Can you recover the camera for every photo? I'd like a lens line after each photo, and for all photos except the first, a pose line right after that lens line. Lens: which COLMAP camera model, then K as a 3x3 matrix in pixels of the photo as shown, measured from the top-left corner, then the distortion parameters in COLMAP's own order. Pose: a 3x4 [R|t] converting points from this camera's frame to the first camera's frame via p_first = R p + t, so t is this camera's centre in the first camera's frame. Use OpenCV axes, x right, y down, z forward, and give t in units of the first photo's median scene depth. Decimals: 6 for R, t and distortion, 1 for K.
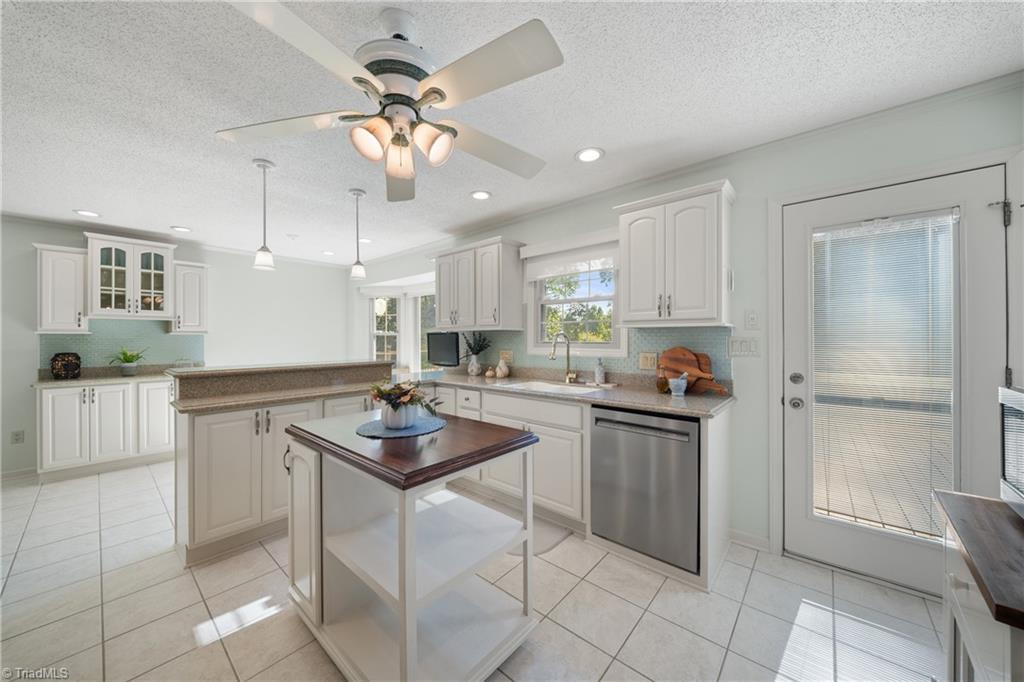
lens RADIAL K [[358.8, 0, 511.4], [0, 358.8, 337.9], [0, 0, 1]] dist [-0.000602, -0.000100]
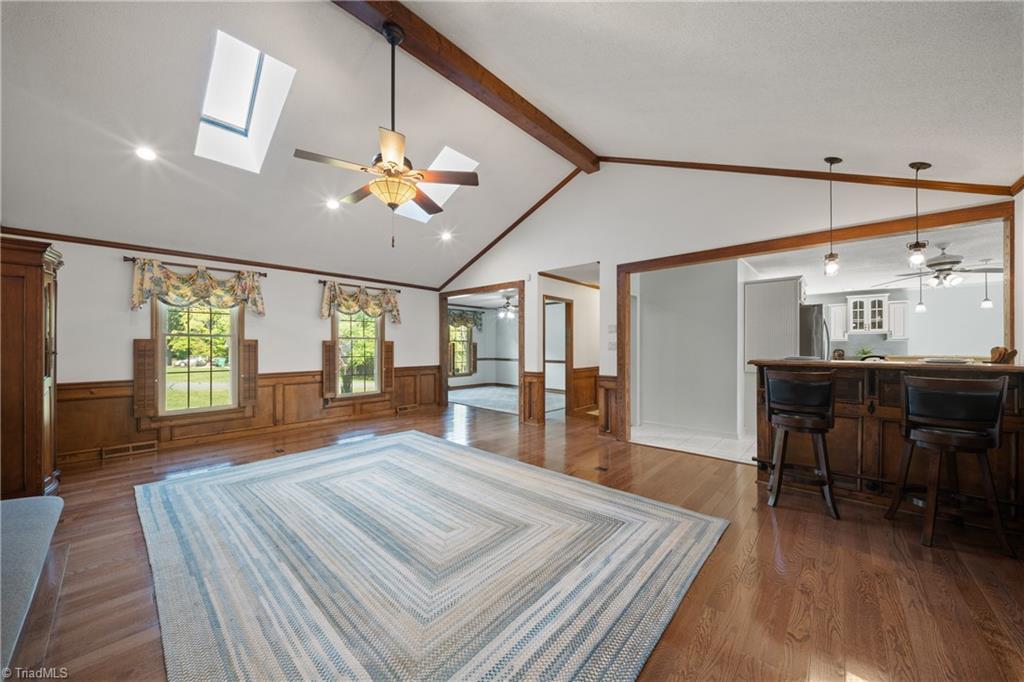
lens RADIAL K [[358.8, 0, 510.0], [0, 358.8, 343.1], [0, 0, 1]] dist [-0.000602, -0.000100]
pose [[-0.026561, -0.005110, -0.999634, 1.050057], [0.002944, 0.999982, -0.005190, 0.007468], [0.999643, -0.003081, -0.026546, -0.990115]]
